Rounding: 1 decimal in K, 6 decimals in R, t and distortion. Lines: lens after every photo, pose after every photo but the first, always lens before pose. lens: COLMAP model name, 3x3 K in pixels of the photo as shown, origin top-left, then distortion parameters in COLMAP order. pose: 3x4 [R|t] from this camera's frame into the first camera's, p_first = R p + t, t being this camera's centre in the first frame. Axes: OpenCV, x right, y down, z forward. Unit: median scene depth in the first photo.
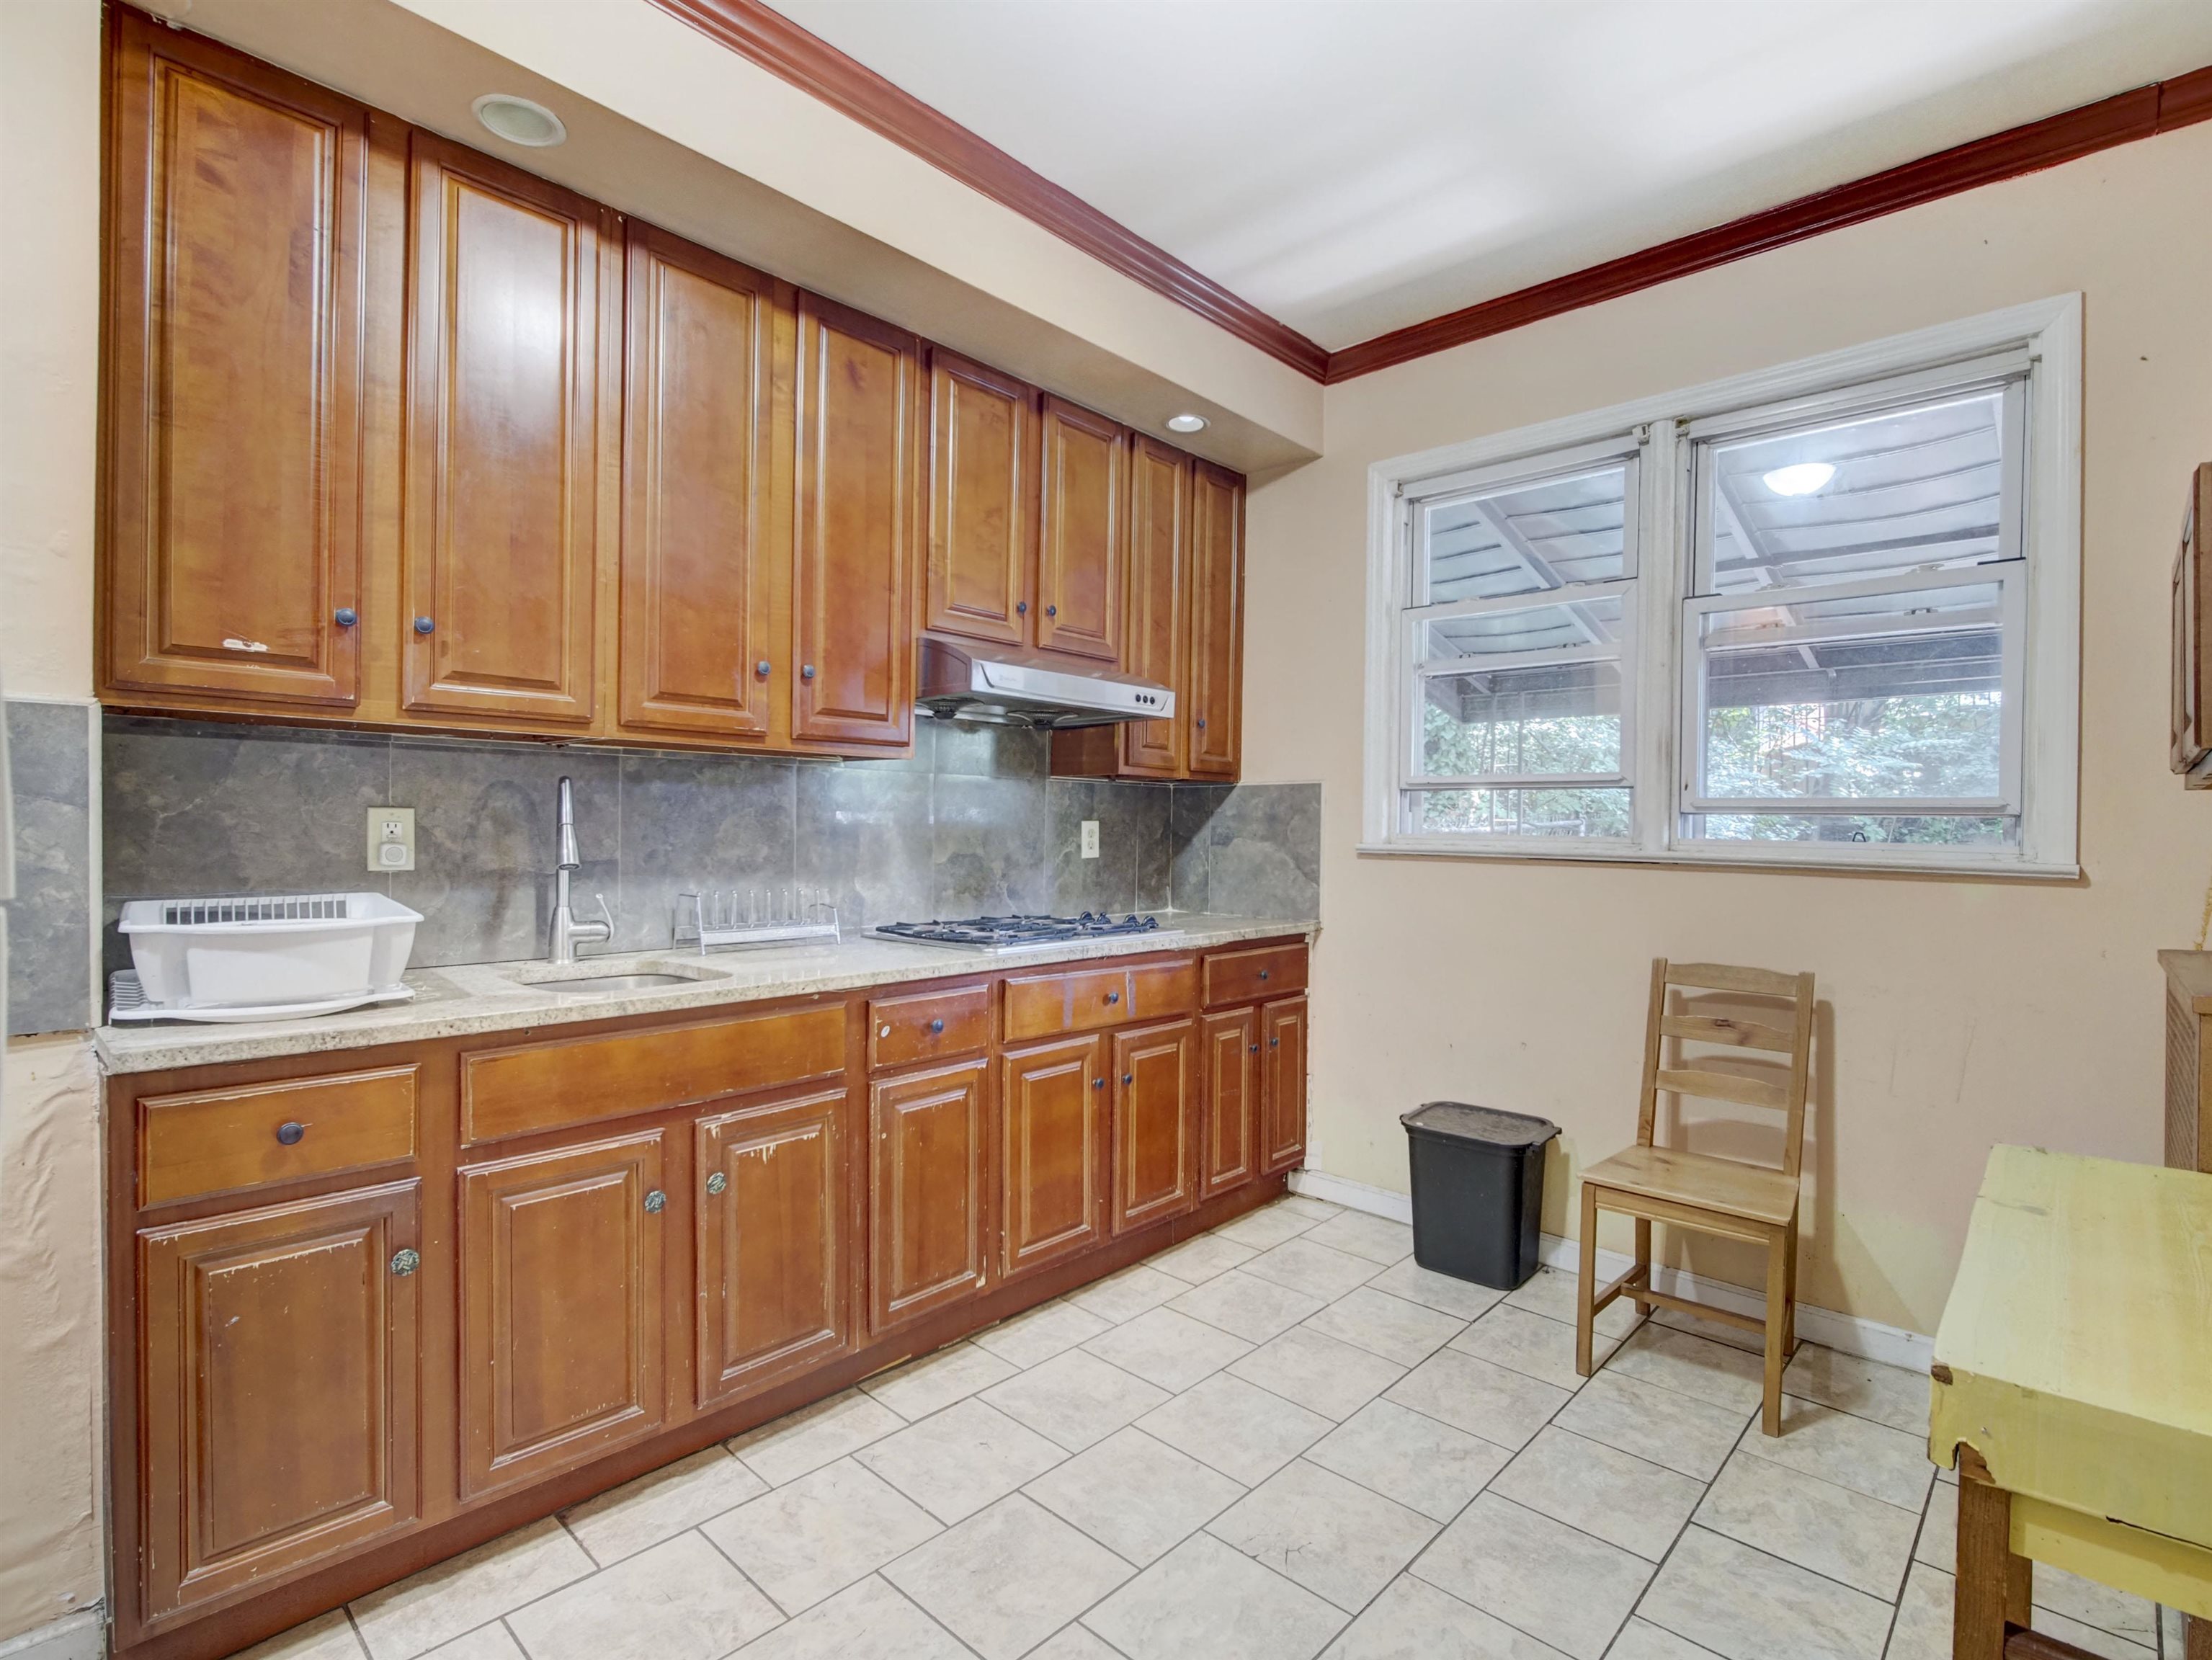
lens RADIAL K [[1058.1, 0, 1141.3], [0, 1058.1, 850.6], [0, 0, 1]] dist [-0.005134, -0.002099]
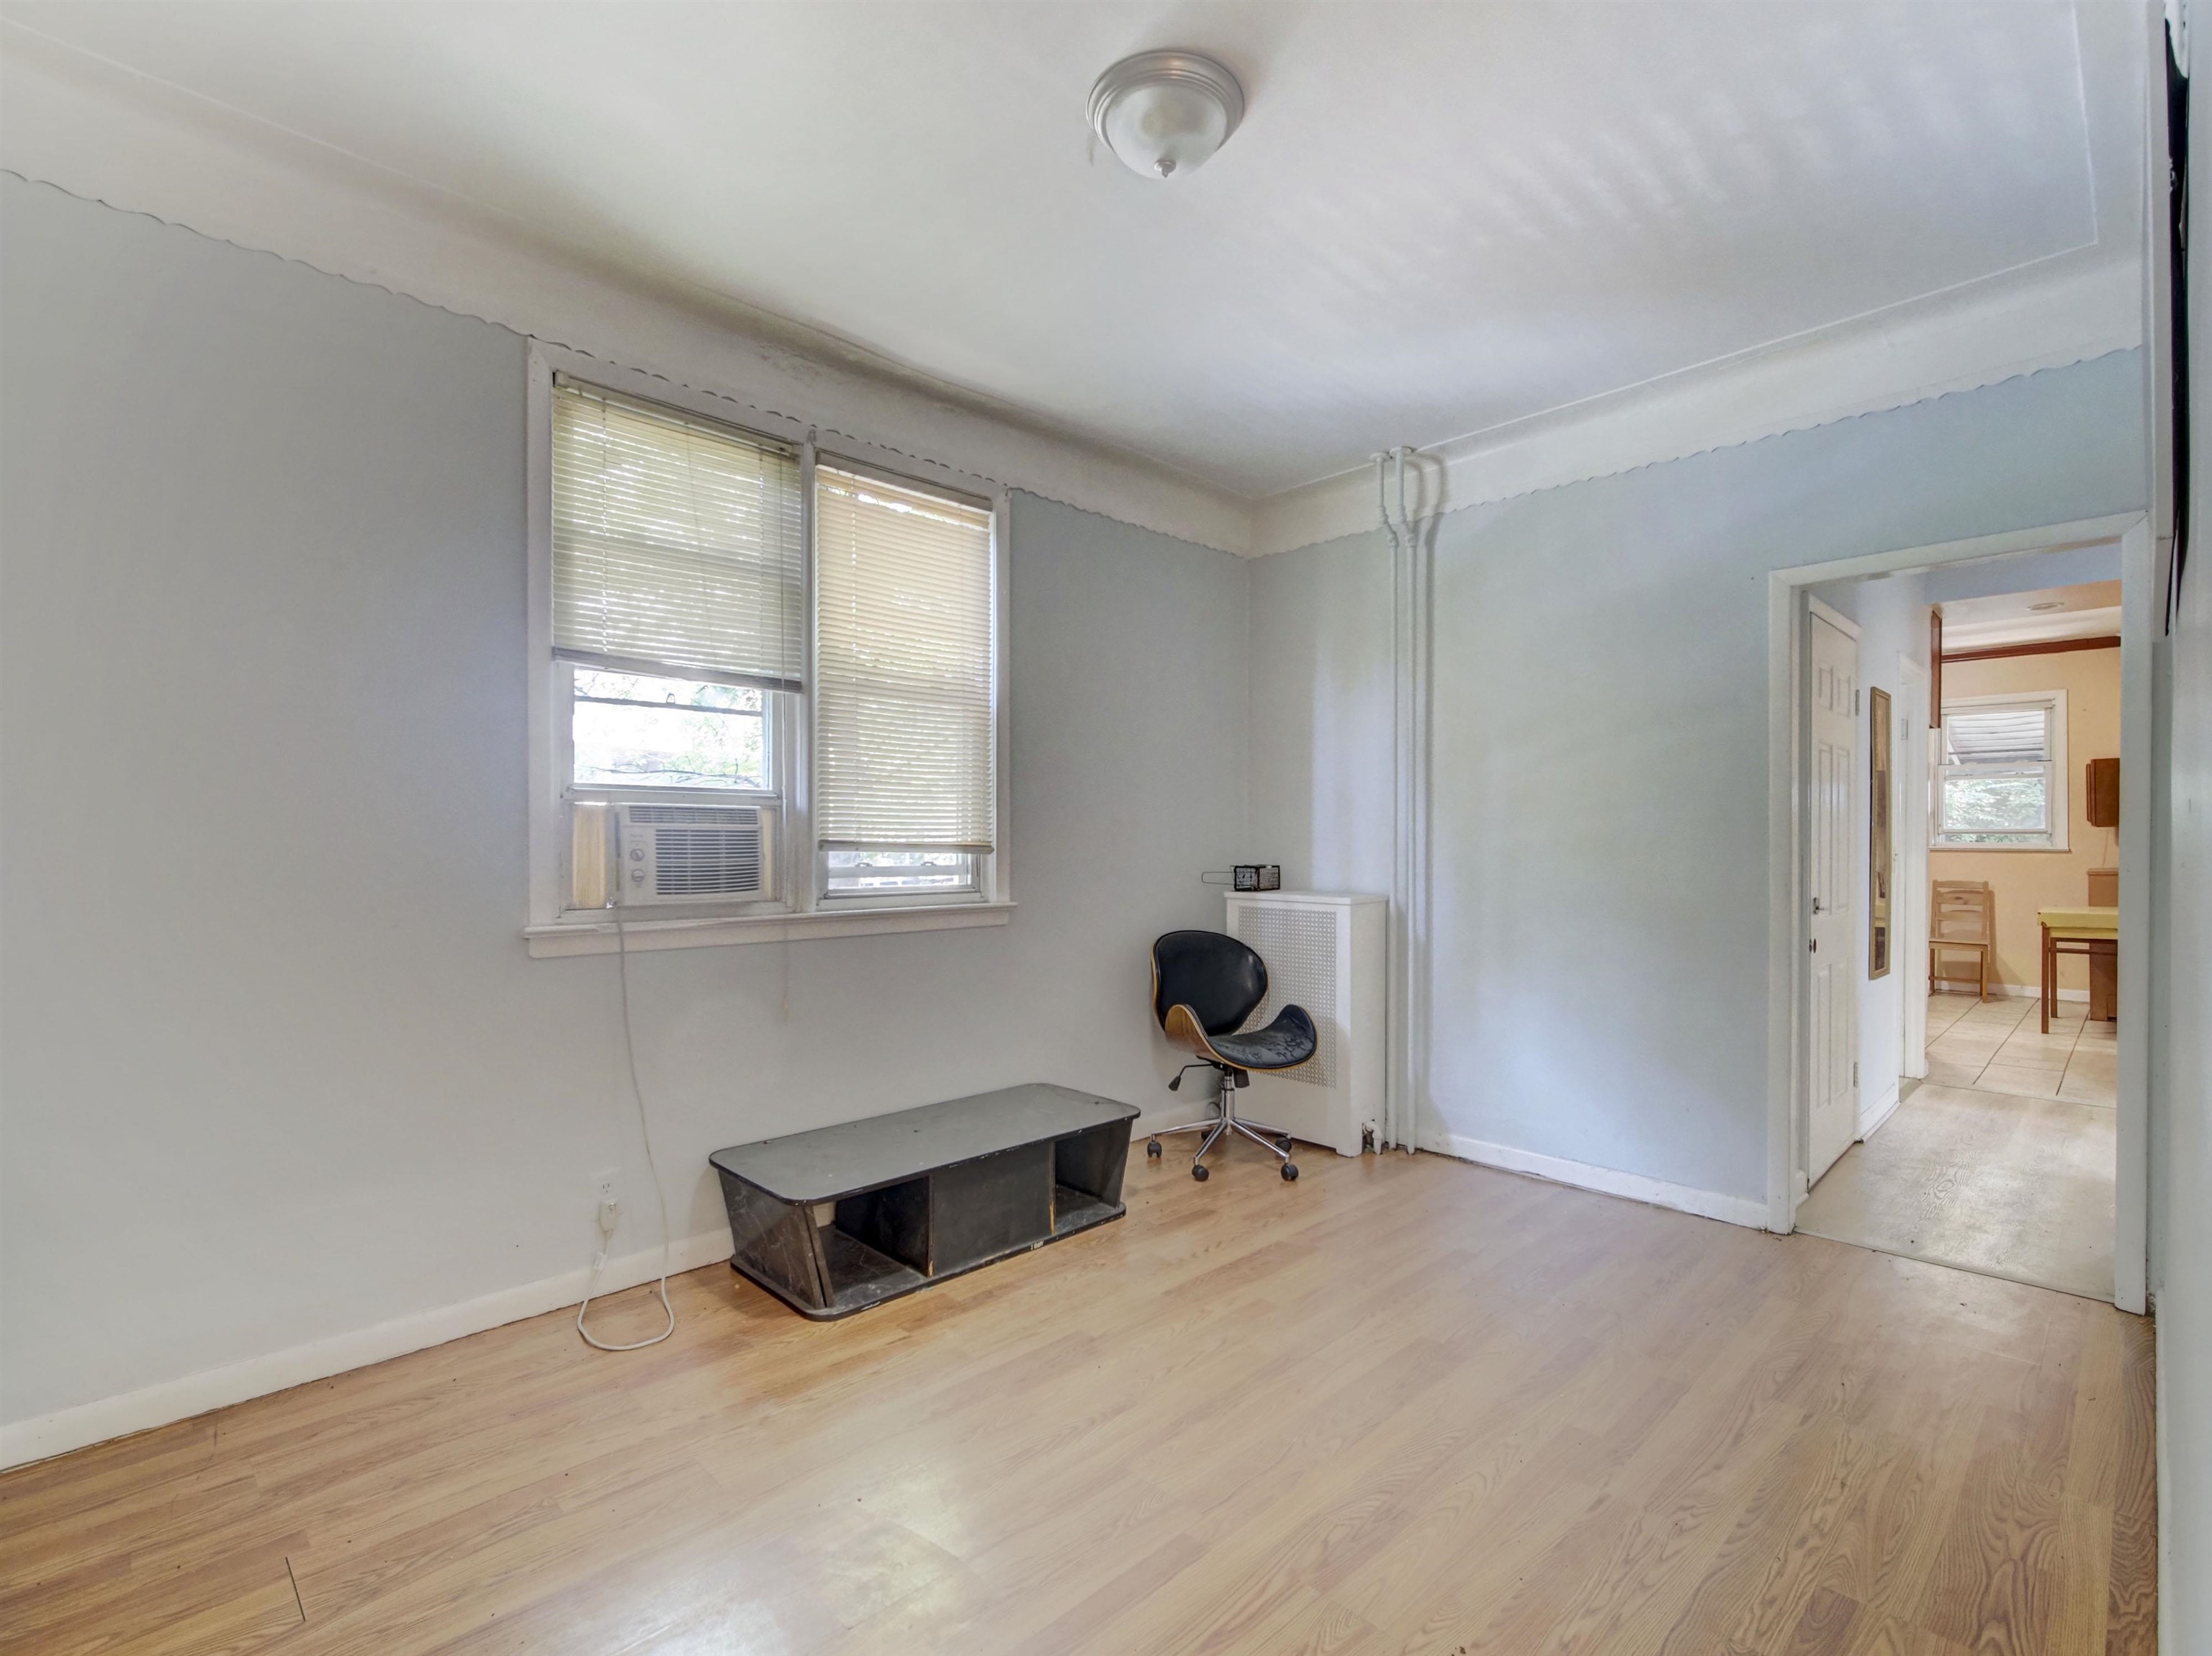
lens RADIAL K [[1058.1, 0, 1076.3], [0, 1058.1, 863.4], [0, 0, 1]] dist [-0.005134, -0.002099]
pose [[0.997908, -0.018535, -0.061934, -1.317317], [0.018416, 0.999827, -0.002498, 0.008208], [0.061969, 0.001352, 0.998077, -1.620276]]
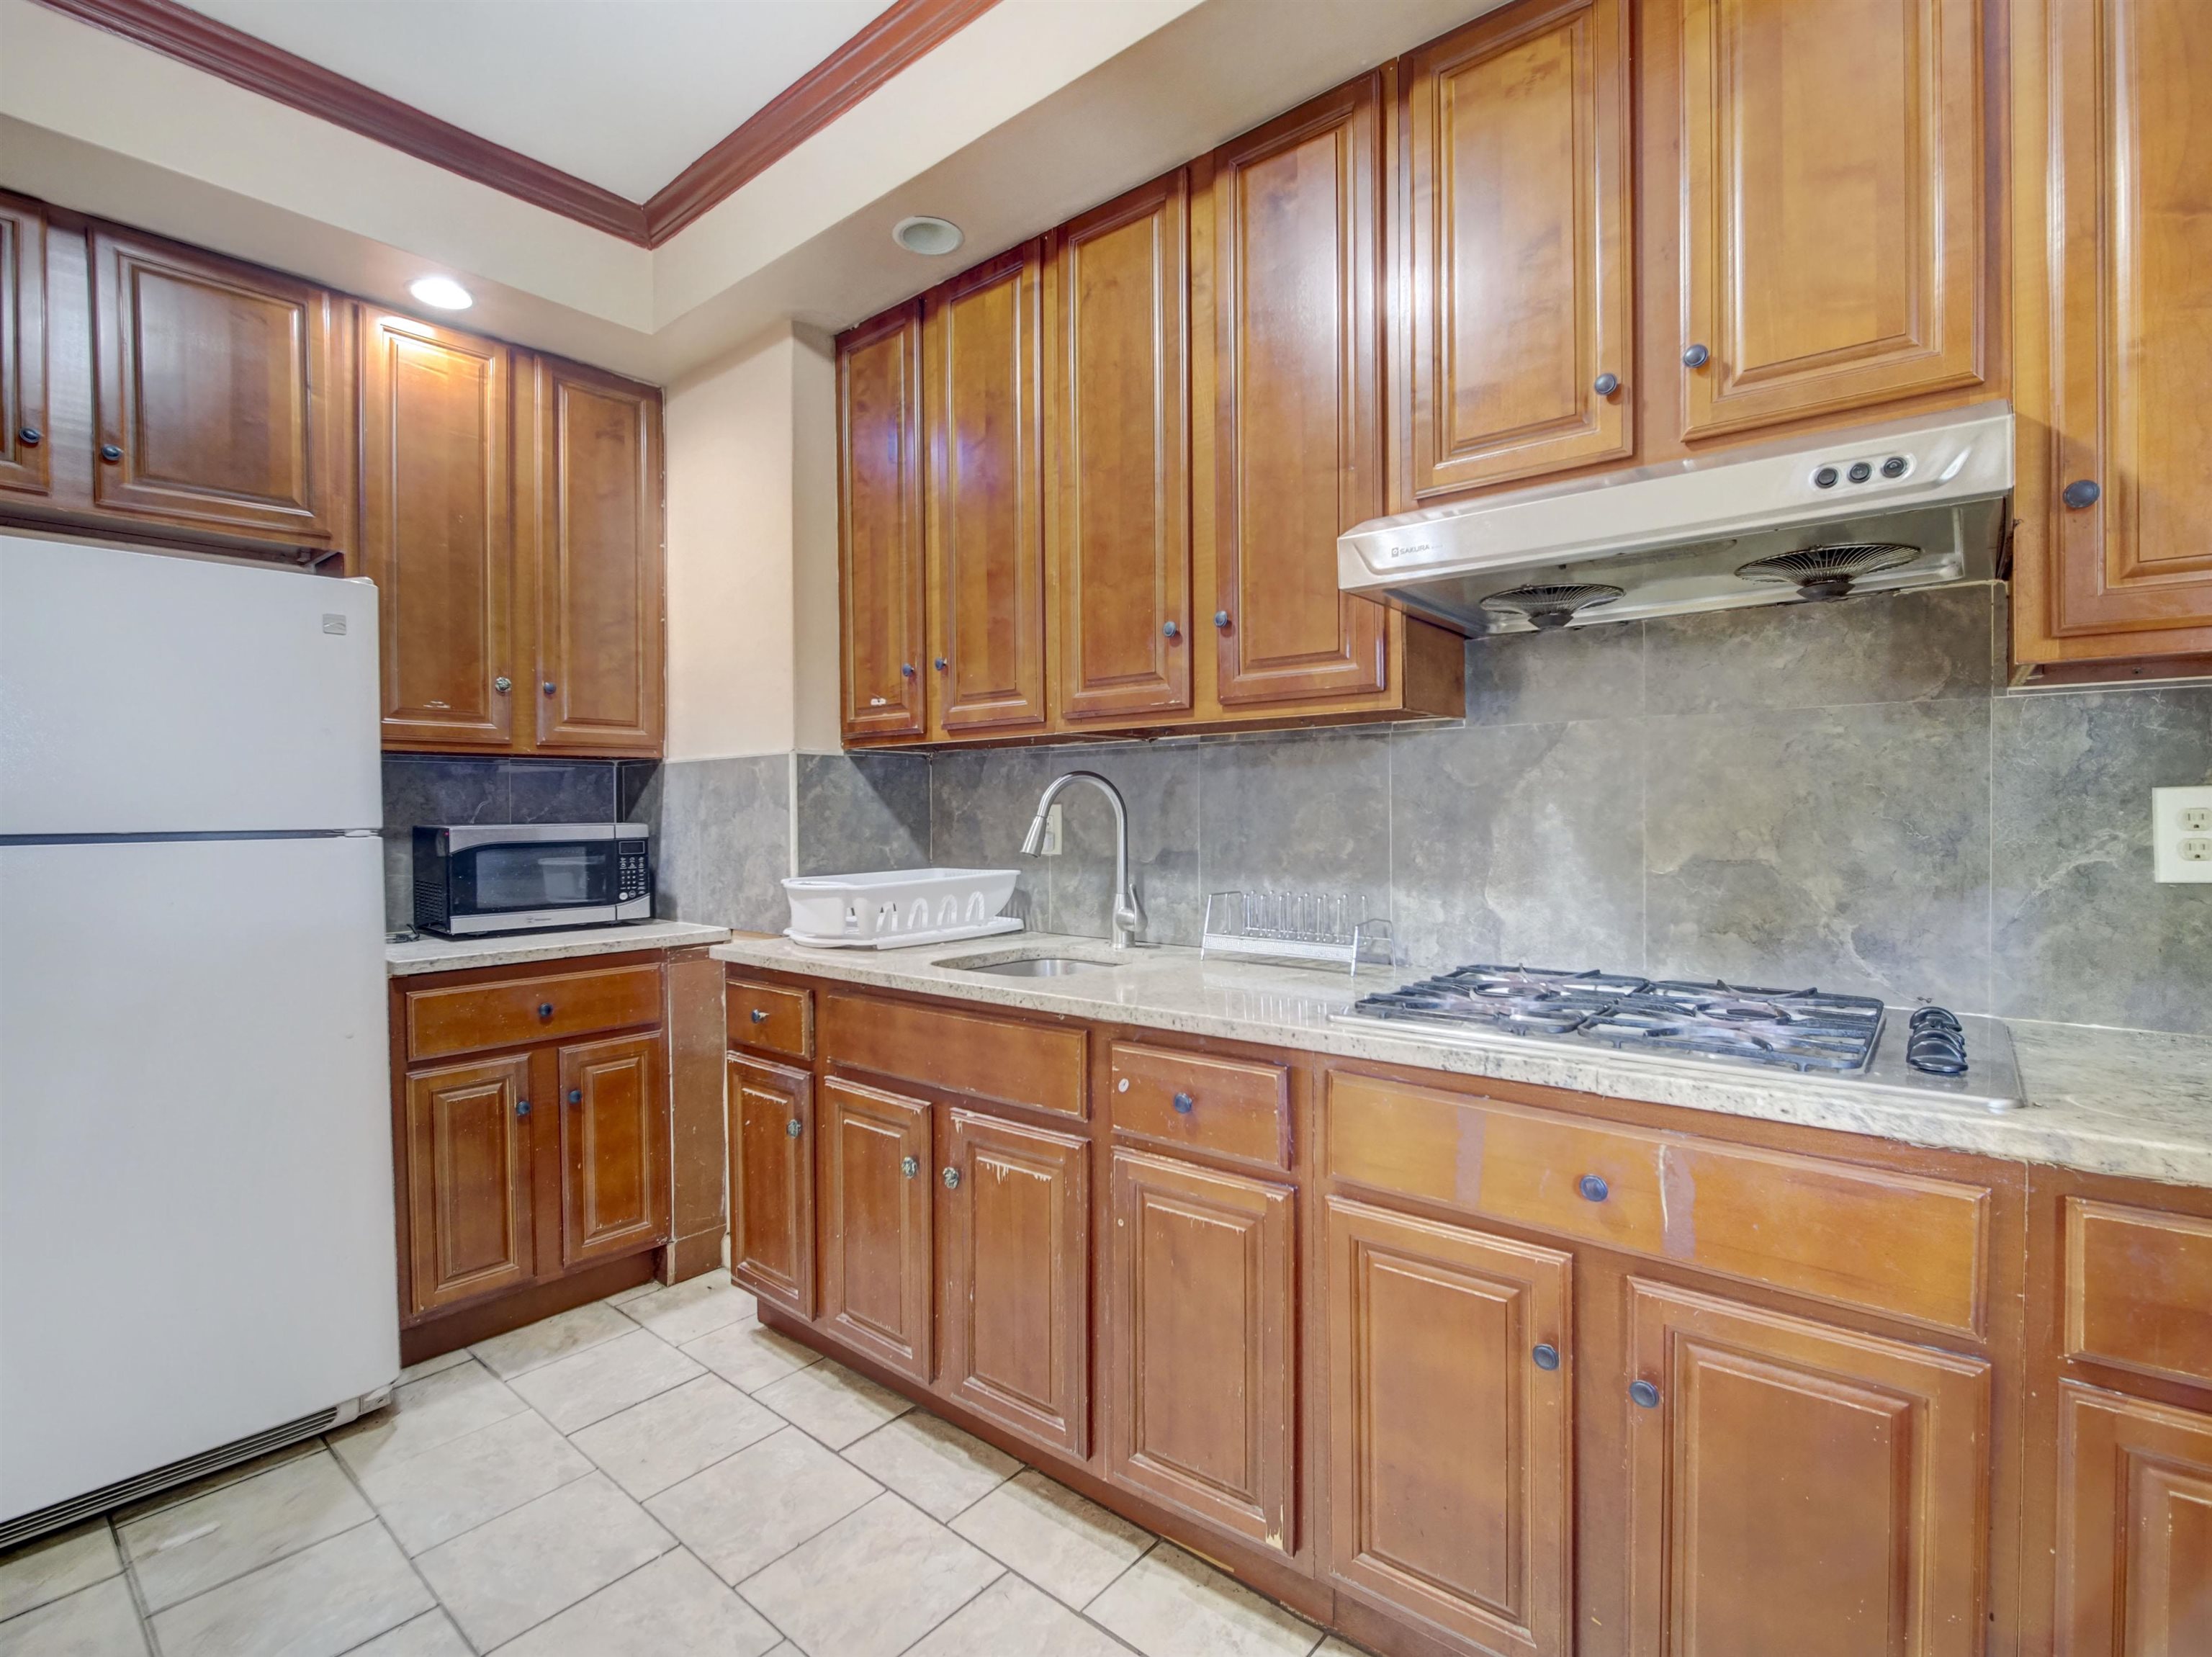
lens RADIAL K [[1058.2, 0, 1100.3], [0, 1058.2, 824.9], [0, 0, 1]] dist [-0.005134, -0.002099]
pose [[0.024736, 0.000371, -0.999694, 0.446426], [-0.010403, 0.999946, 0.000113, -0.013701], [0.999640, 0.010397, 0.024739, 0.835968]]
